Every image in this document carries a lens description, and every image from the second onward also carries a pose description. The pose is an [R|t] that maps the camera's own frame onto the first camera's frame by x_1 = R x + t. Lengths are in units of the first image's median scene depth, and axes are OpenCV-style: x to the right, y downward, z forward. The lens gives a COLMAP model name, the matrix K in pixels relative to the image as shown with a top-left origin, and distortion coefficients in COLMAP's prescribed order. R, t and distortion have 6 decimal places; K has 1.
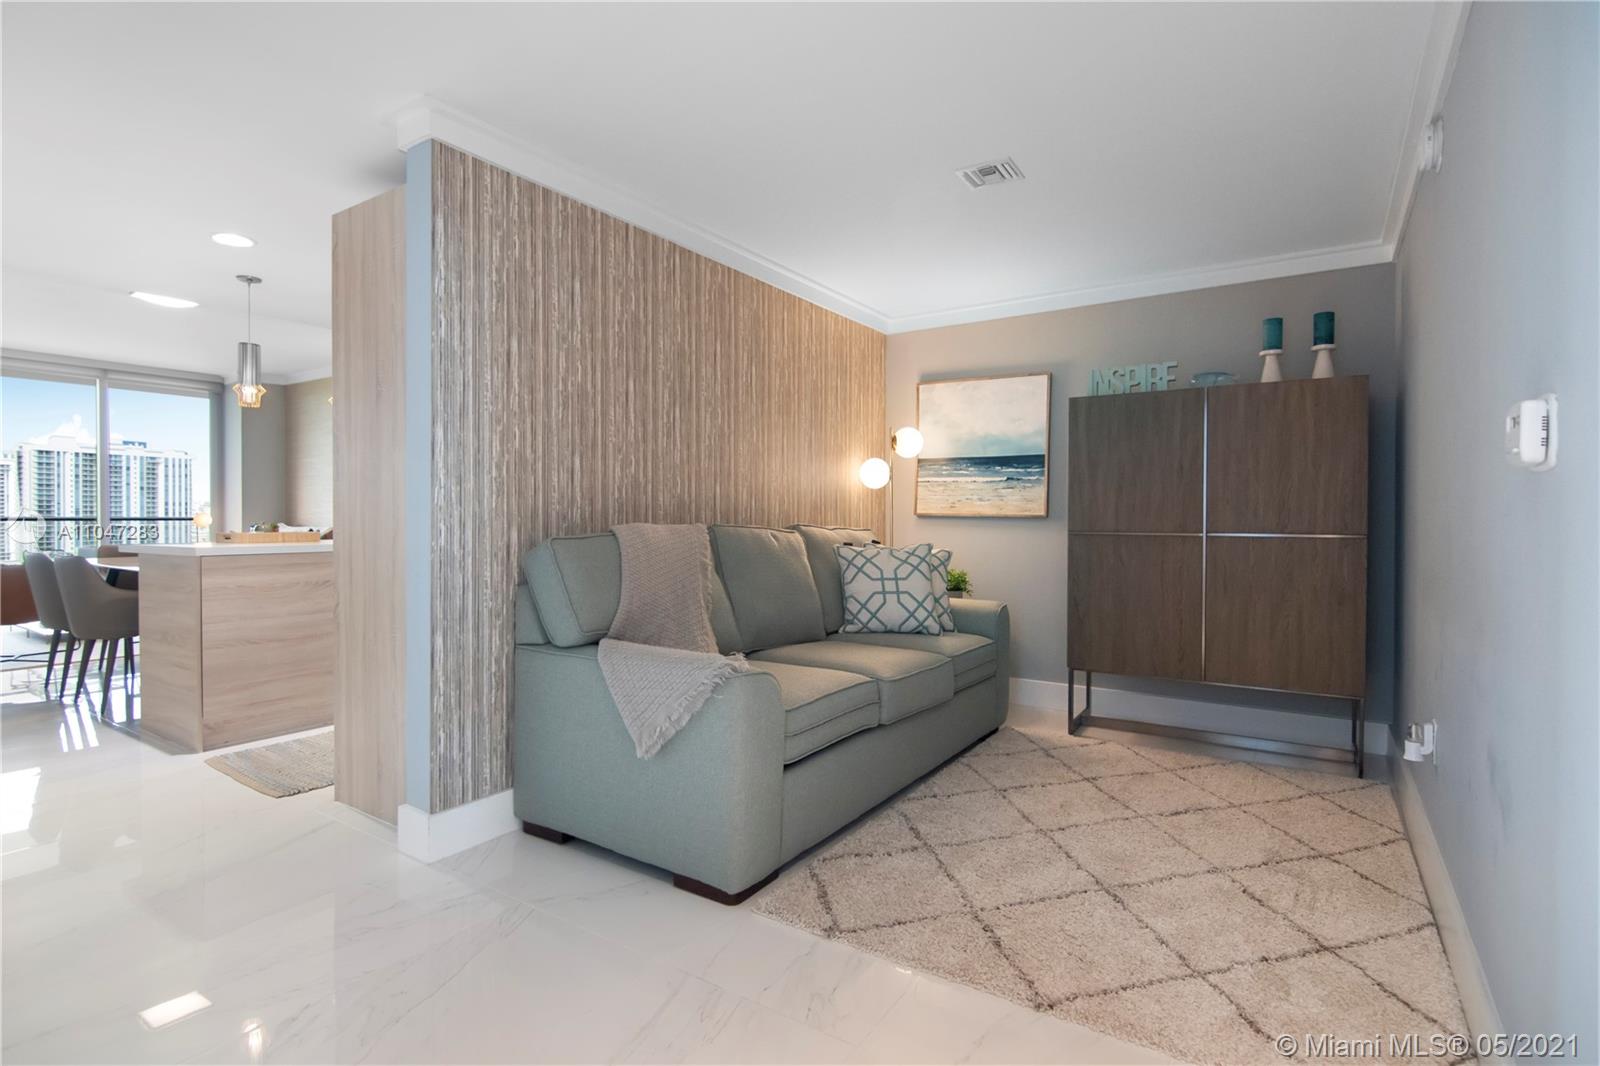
lens RADIAL K [[797.9, 0, 800.0], [0, 797.9, 533.0], [0, 0, 1]] dist [0.001312, 0.000111]
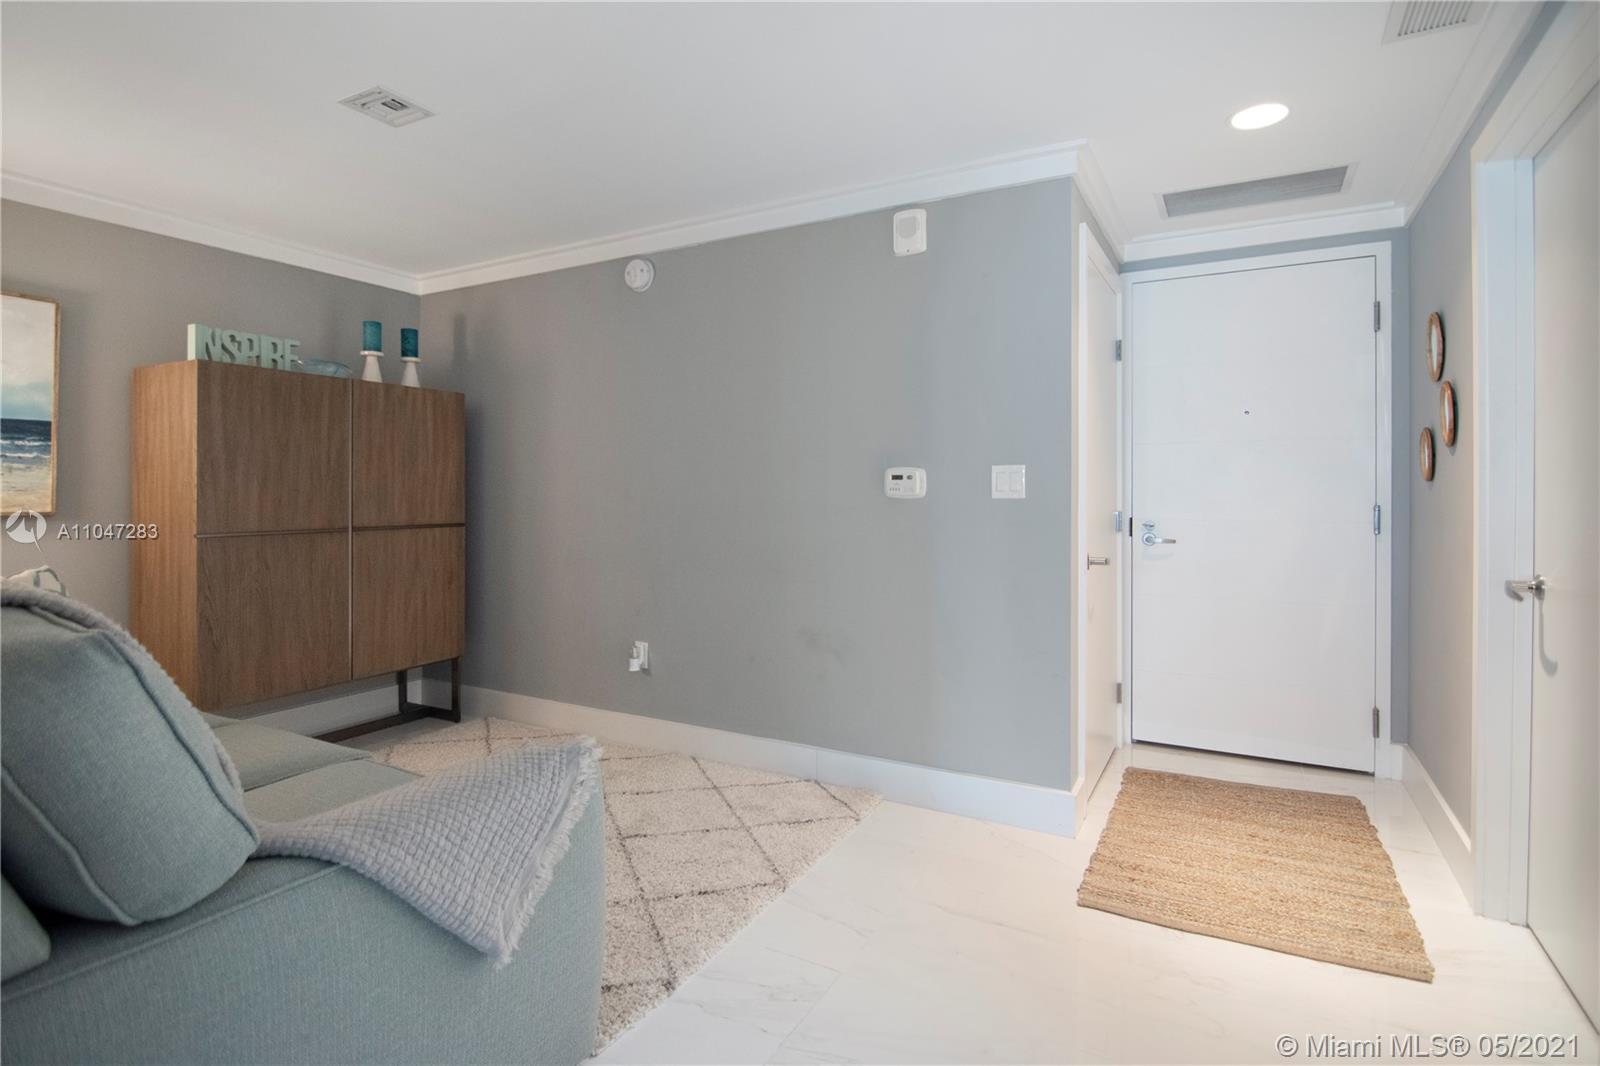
lens RADIAL K [[797.9, 0, 800.0], [0, 797.9, 533.0], [0, 0, 1]] dist [0.001312, 0.000111]
pose [[-0.071161, -0.052944, 0.996059, -0.488796], [0.015678, 0.998408, 0.054189, -0.037627], [-0.997342, 0.019473, -0.070217, 0.504013]]
